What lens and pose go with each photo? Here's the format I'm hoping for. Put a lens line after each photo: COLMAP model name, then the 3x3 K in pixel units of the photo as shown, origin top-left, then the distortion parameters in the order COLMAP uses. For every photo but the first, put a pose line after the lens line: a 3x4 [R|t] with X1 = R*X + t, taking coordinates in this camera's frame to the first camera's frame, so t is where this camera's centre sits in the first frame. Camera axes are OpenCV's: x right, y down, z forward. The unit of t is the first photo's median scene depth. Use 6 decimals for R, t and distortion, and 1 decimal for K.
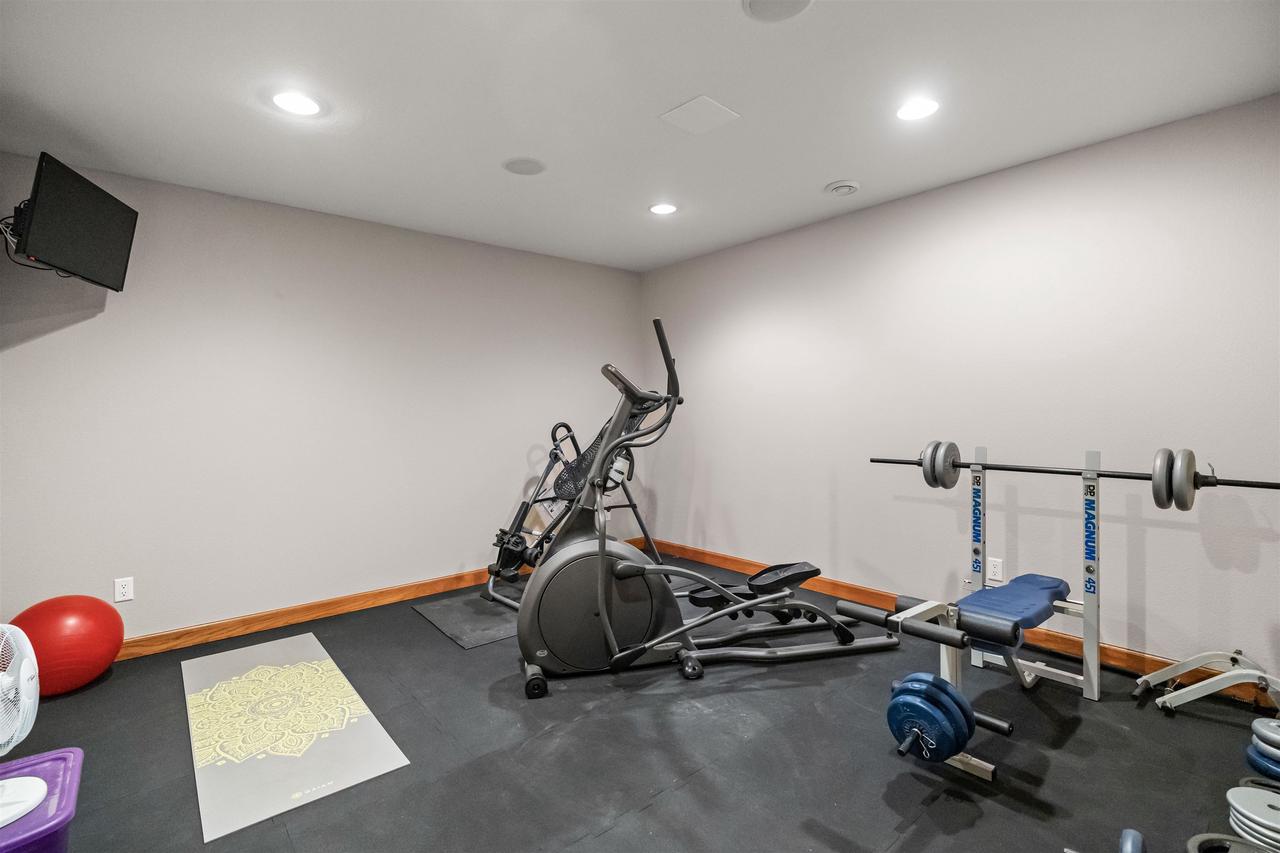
lens RADIAL K [[589.2, 0, 640.0], [0, 589.2, 413.8], [0, 0, 1]] dist [-0.000329, 0.000589]
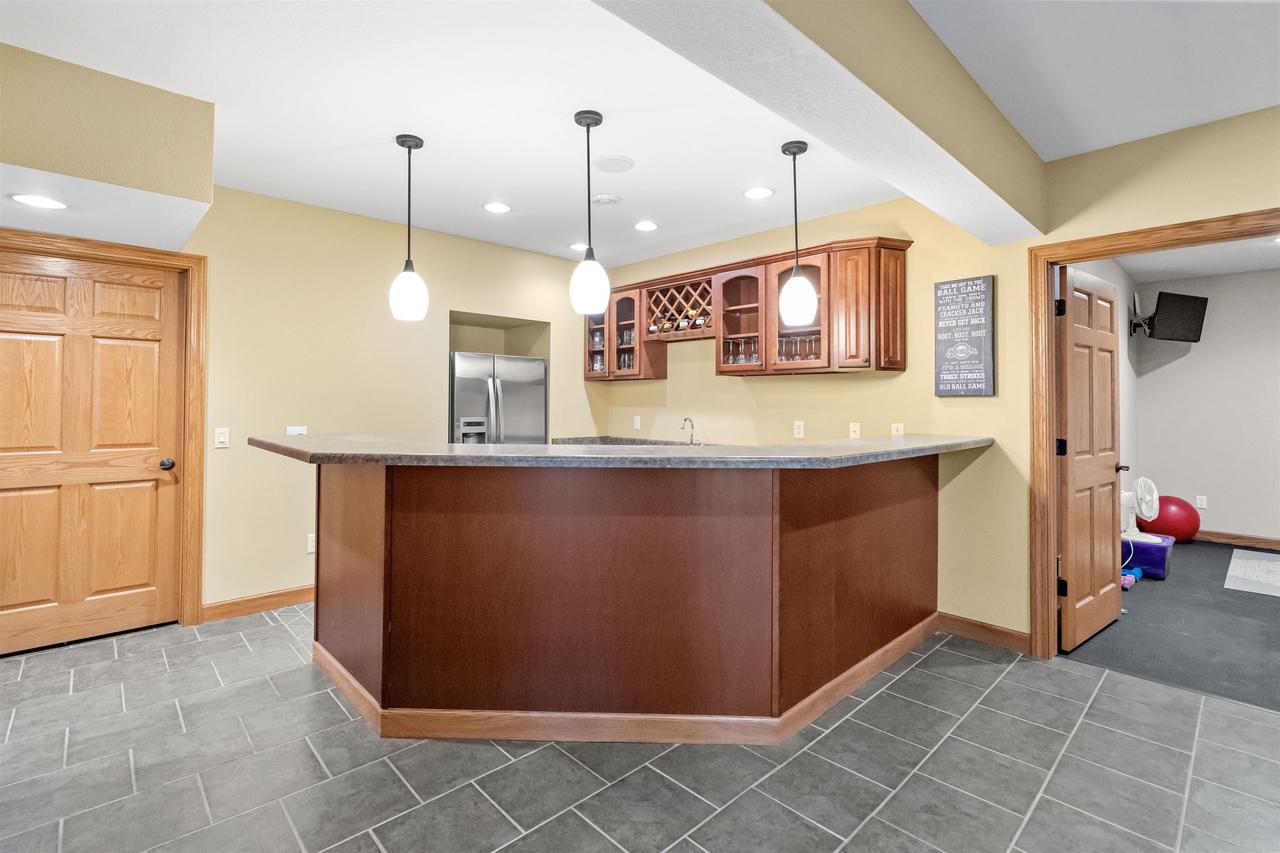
lens RADIAL K [[584.8, 0, 637.5], [0, 584.8, 395.0], [0, 0, 1]] dist [0.000052, 0.000424]
pose [[0.058935, -0.016482, -0.998126, 0.886957], [-0.012639, 0.999771, -0.017255, 0.016751], [0.998182, 0.013632, 0.058713, -0.907816]]
